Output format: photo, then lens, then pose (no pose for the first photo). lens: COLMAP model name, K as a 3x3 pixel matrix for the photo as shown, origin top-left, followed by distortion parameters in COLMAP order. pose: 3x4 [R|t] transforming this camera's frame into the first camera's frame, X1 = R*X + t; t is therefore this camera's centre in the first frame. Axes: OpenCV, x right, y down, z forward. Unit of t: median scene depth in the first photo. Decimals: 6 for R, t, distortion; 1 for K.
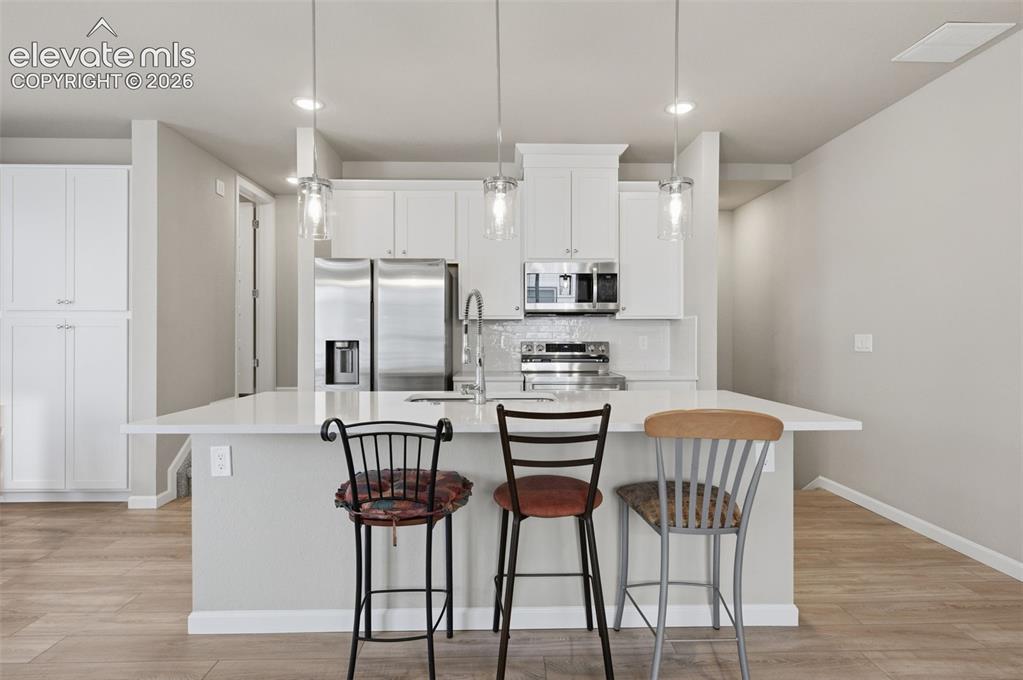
lens RADIAL K [[519.7, 0, 511.5], [0, 519.7, 340.0], [0, 0, 1]] dist [-0.000046, -0.000167]
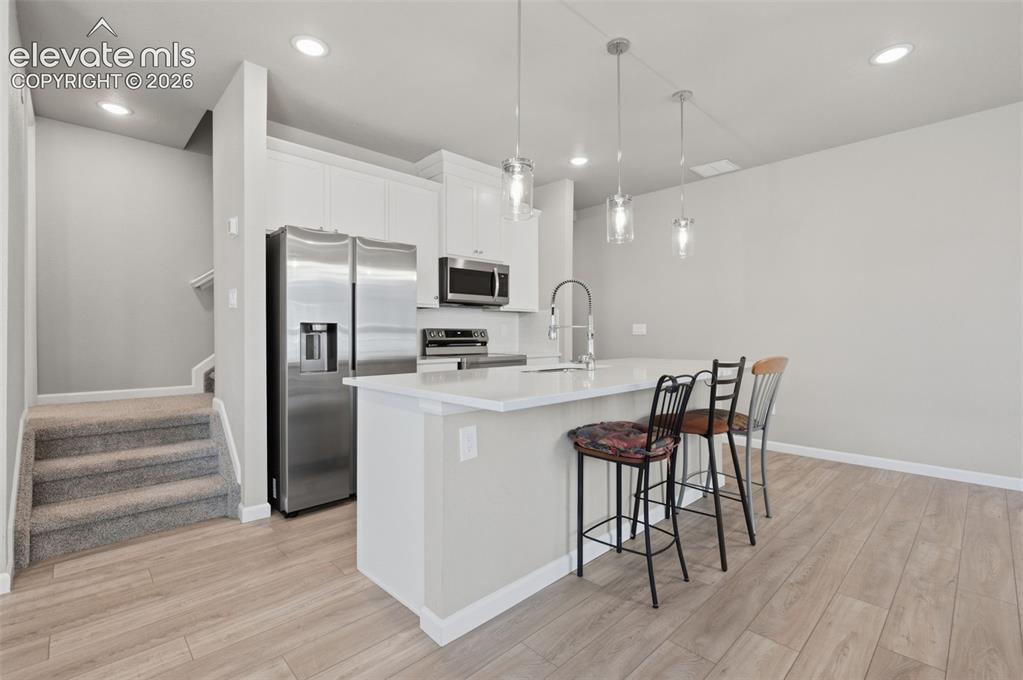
lens RADIAL K [[459.7, 0, 512.6], [0, 459.7, 332.9], [0, 0, 1]] dist [-0.000916, -0.000243]
pose [[0.736787, 0.000818, 0.676124, -0.613164], [0.005649, 0.999957, -0.007365, 0.025429], [-0.676101, 0.009246, 0.736751, 0.199621]]
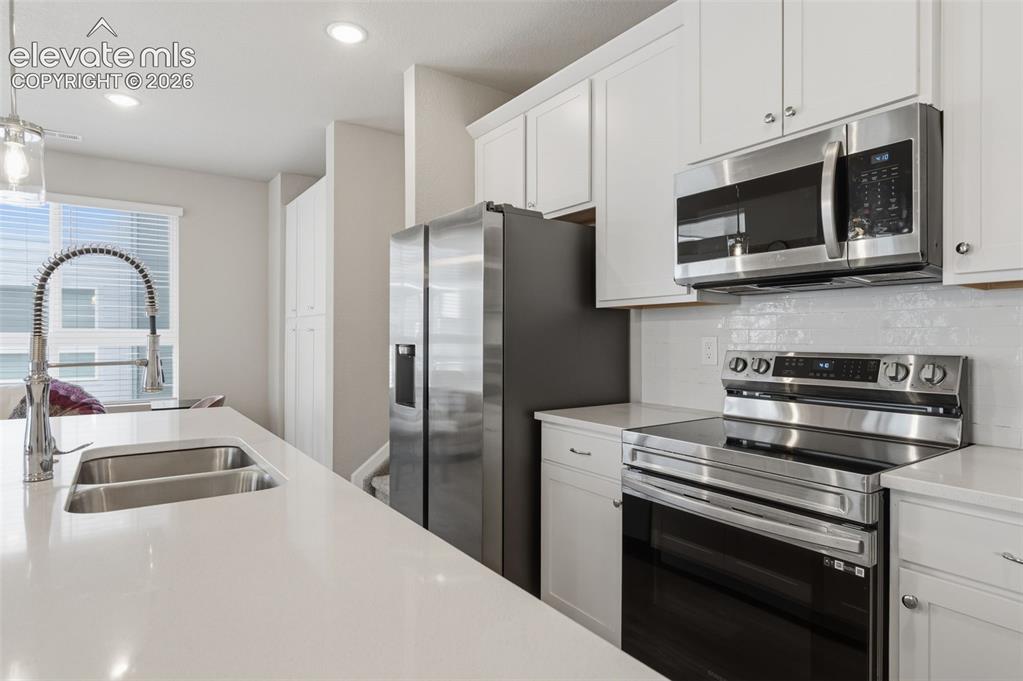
lens RADIAL K [[578.1, 0, 511.5], [0, 578.1, 340.5], [0, 0, 1]] dist [-0.002444, -0.000753]
pose [[0.540761, 0.005477, -0.841158, 0.425615], [-0.007483, 0.999971, 0.001701, -0.006875], [0.841143, 0.005374, 0.540786, 0.685292]]
